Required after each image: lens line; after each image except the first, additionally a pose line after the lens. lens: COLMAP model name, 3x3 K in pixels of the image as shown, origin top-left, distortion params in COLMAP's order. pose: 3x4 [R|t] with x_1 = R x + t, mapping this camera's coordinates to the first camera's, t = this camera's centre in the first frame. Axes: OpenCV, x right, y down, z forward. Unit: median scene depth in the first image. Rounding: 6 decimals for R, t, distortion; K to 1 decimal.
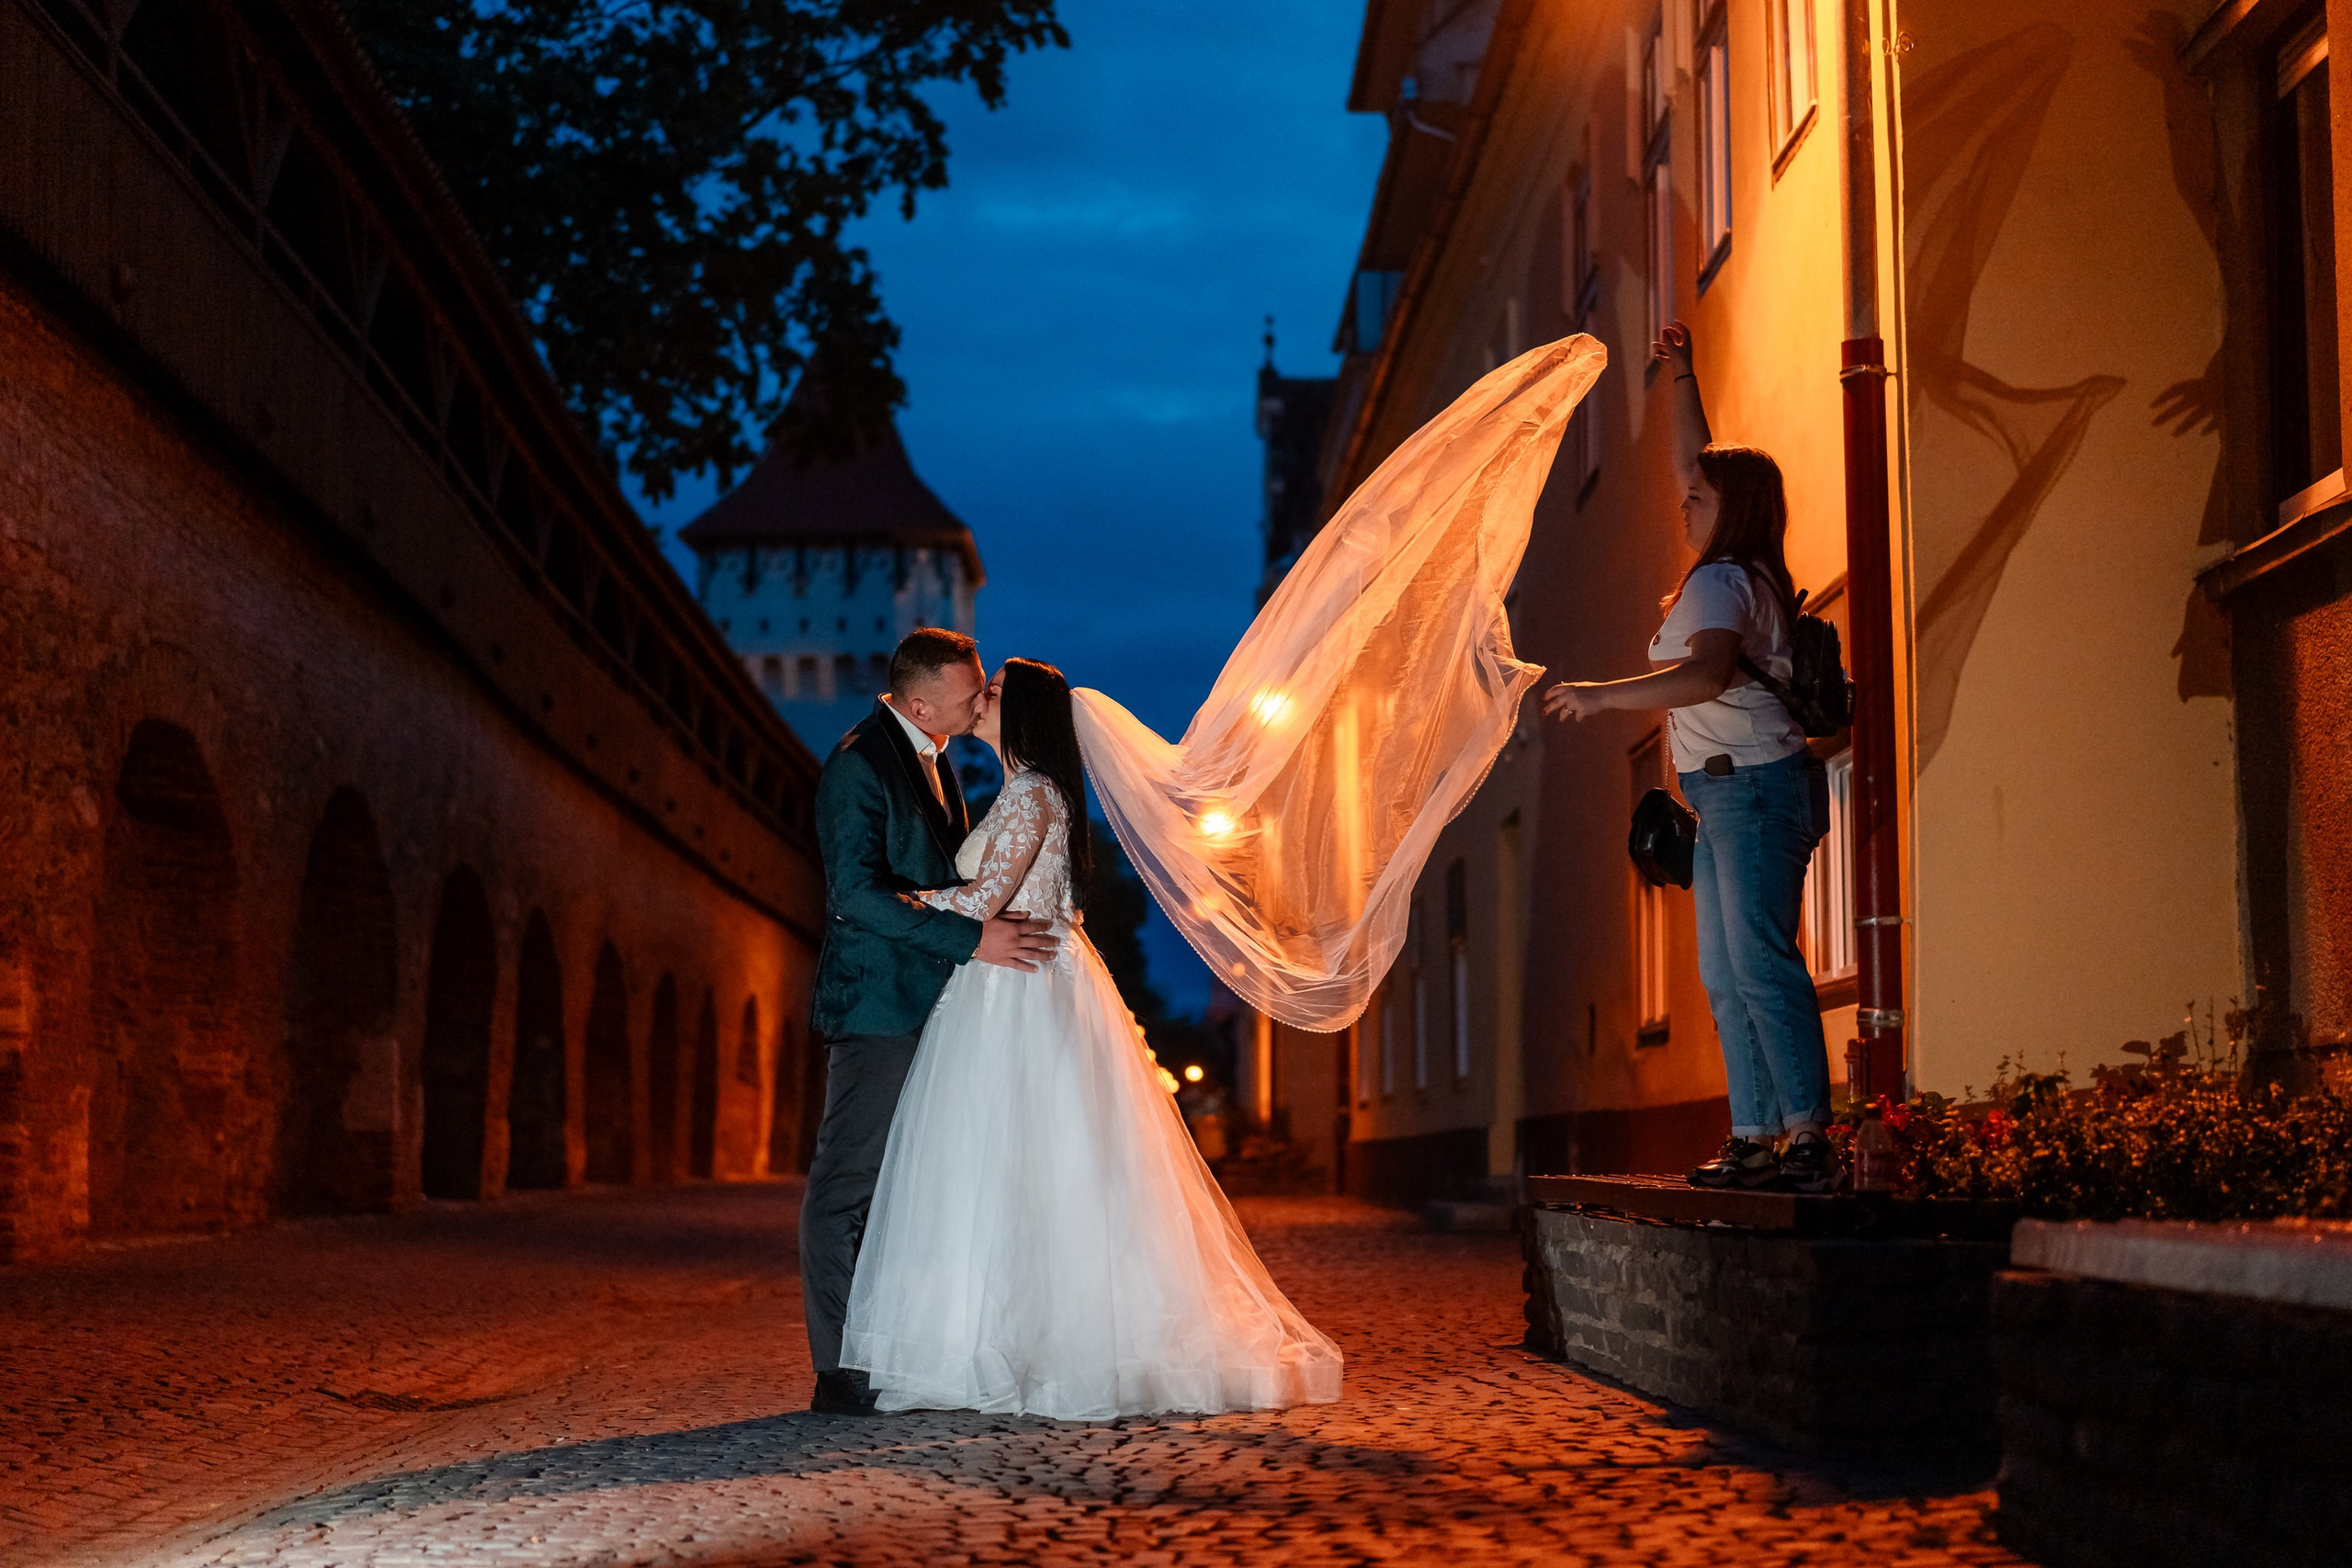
lens RADIAL K [[3953.2, 0, 1177.6], [0, 3953.2, 792.0], [0, 0, 1]] dist [0.025499, -0.116314]
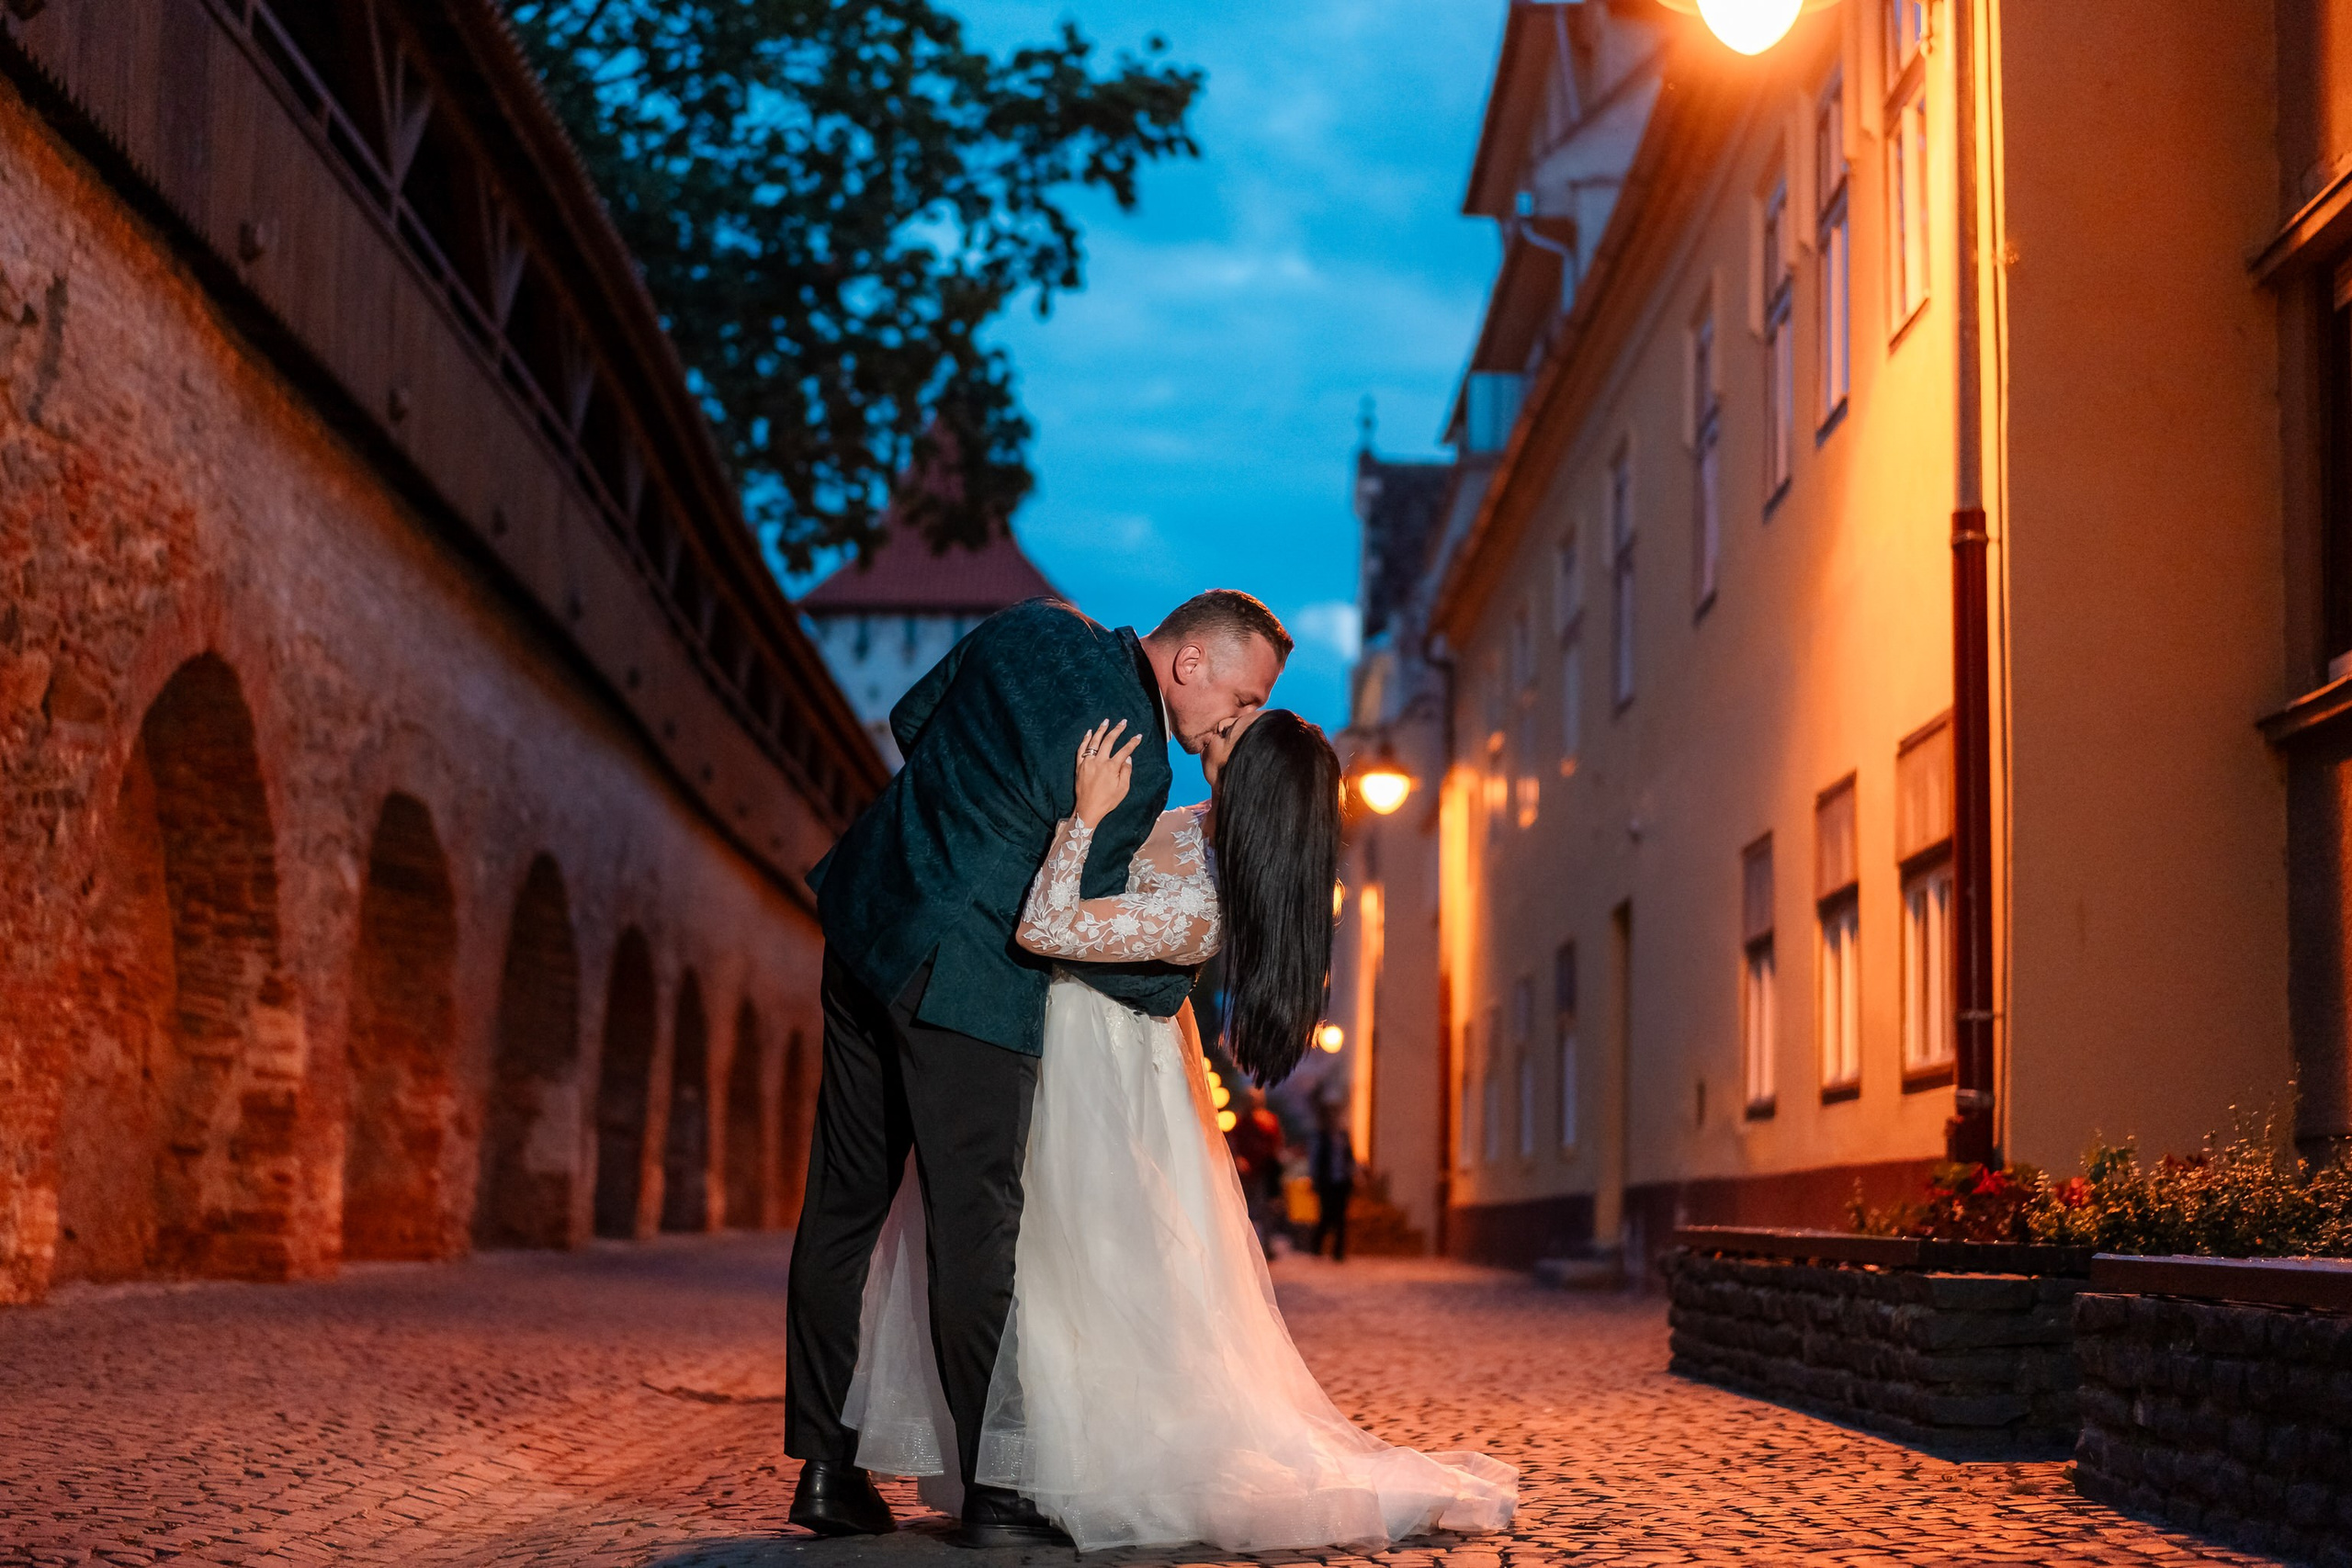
lens RADIAL K [[3953.2, 0, 1177.6], [0, 3953.2, 792.0], [0, 0, 1]] dist [0.025499, -0.116314]
pose [[0.999613, 0.021211, -0.018015, -0.019684], [-0.021501, 0.999640, -0.016055, -0.005016], [0.017668, 0.016436, 0.999709, -0.087914]]
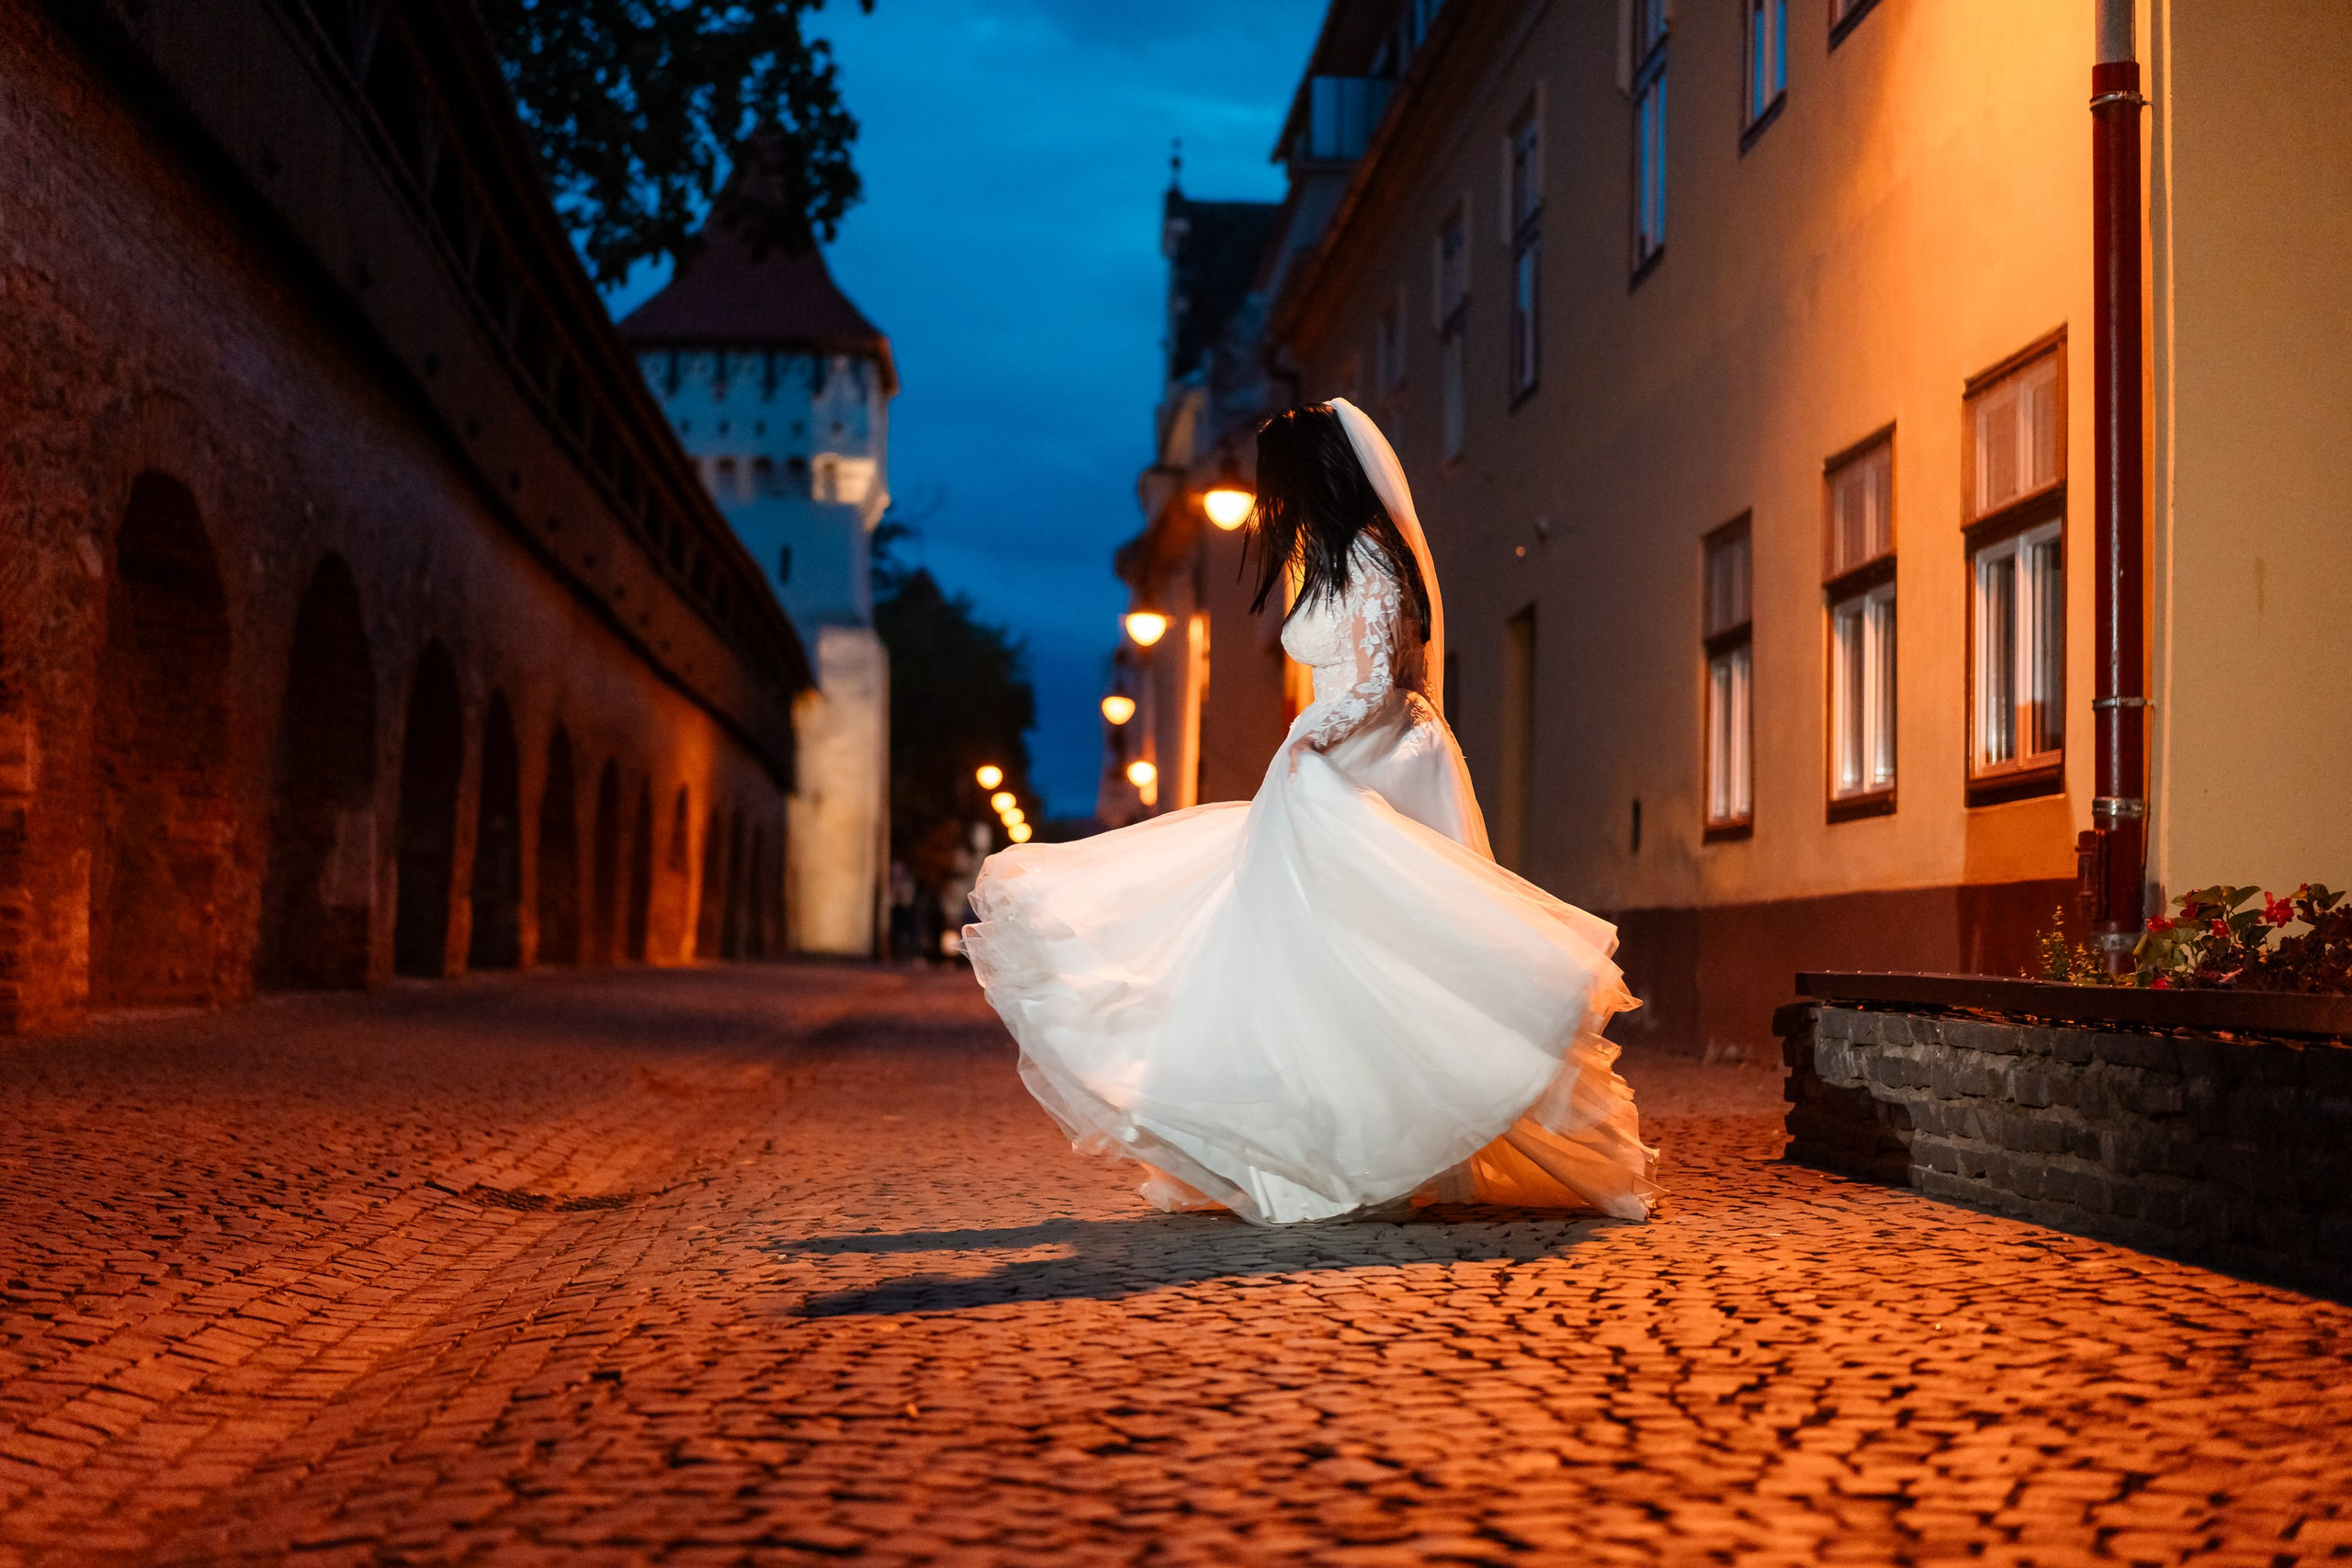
lens RADIAL K [[3728.3, 0, 1168.0], [0, 3728.3, 776.5], [0, 0, 1]] dist [0.020022, 0.002584]
pose [[0.999097, 0.021103, 0.036872, -0.041119], [-0.022726, 0.998765, 0.044185, 0.009059], [-0.035894, -0.044983, 0.998343, 0.078331]]
